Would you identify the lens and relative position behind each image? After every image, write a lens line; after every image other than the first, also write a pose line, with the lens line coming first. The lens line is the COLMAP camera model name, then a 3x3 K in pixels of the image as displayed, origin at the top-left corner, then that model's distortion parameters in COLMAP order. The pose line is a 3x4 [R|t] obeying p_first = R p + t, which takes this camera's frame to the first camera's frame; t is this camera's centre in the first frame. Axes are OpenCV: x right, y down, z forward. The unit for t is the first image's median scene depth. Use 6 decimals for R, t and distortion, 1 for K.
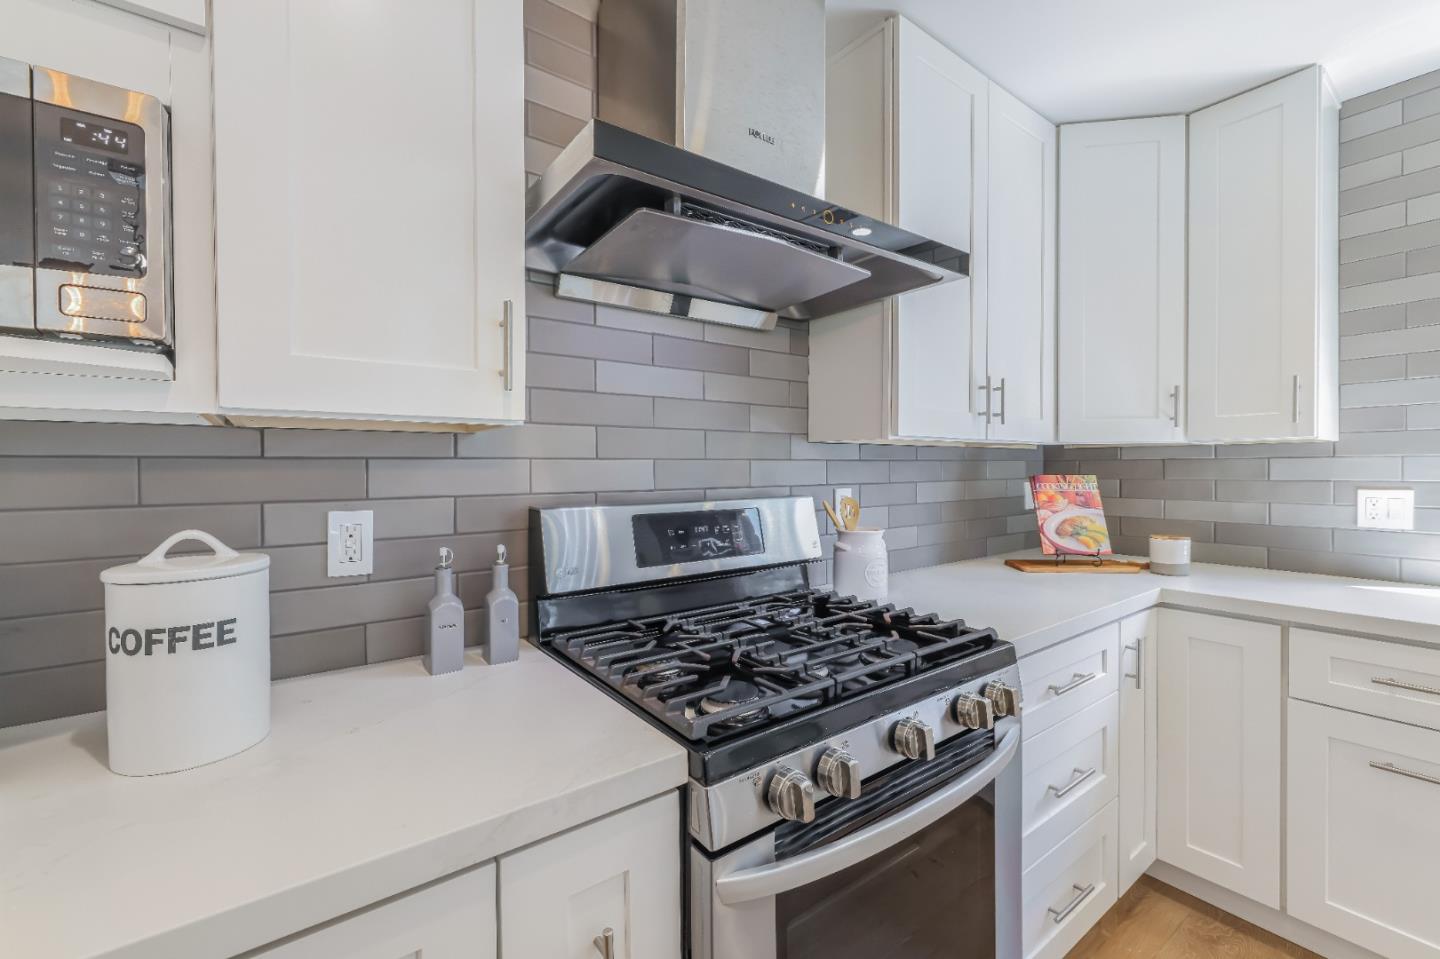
lens RADIAL K [[607.5, 0, 729.0], [0, 607.5, 475.1], [0, 0, 1]] dist [-0.003116, -0.000165]
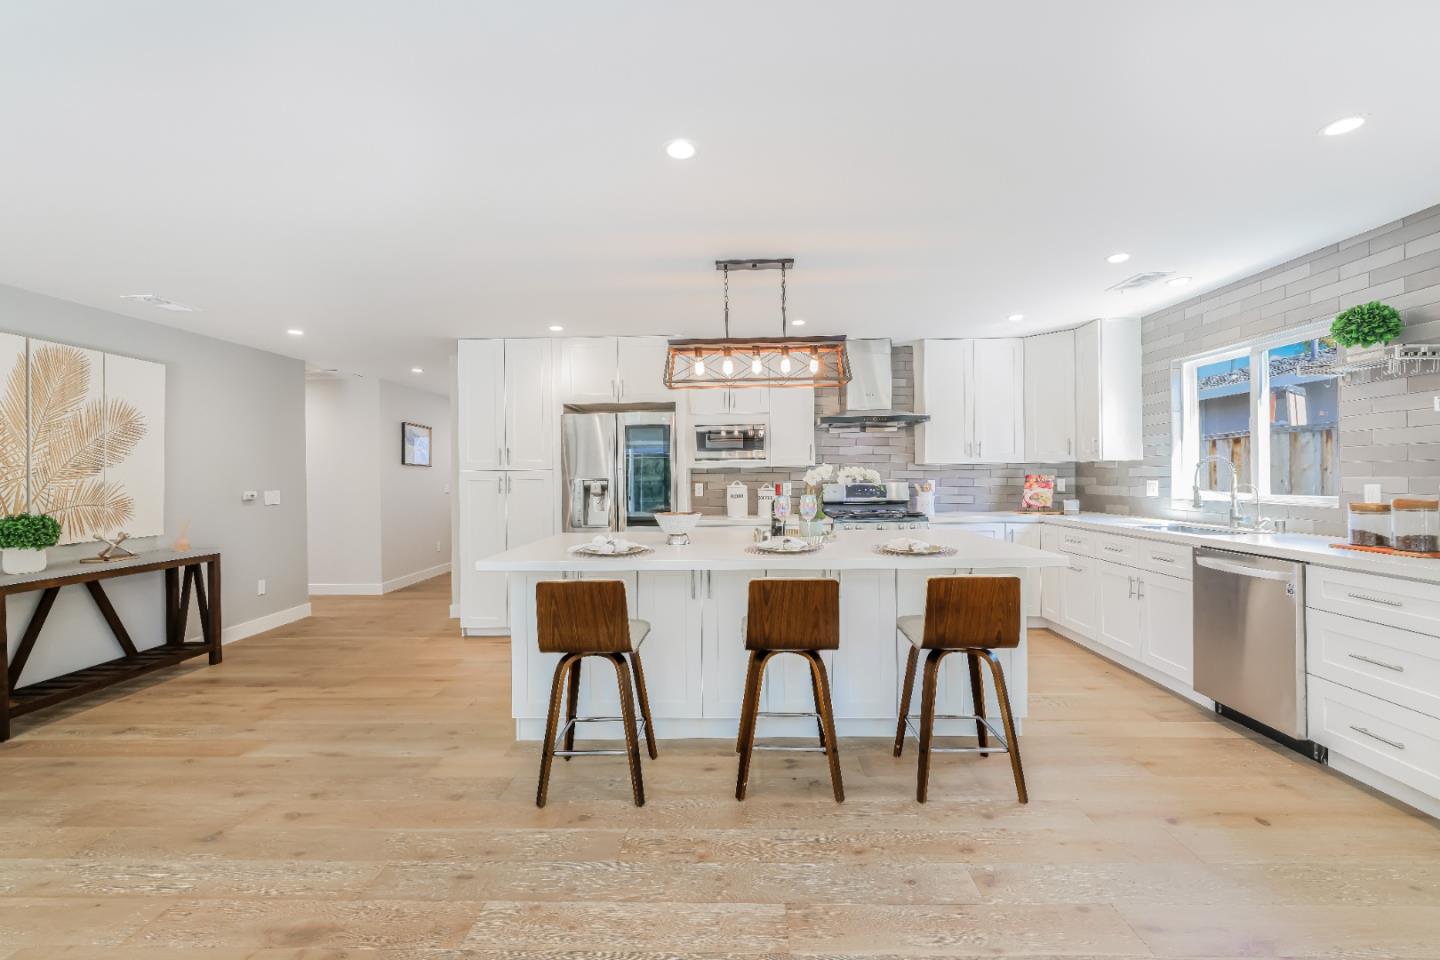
lens RADIAL K [[607.5, 0, 719.8], [0, 607.5, 477.2], [0, 0, 1]] dist [-0.003116, -0.000165]
pose [[0.787717, -0.003717, -0.616026, 1.167191], [-0.001245, 0.999970, -0.007626, 0.032108], [0.616036, 0.006774, 0.787689, -1.890902]]
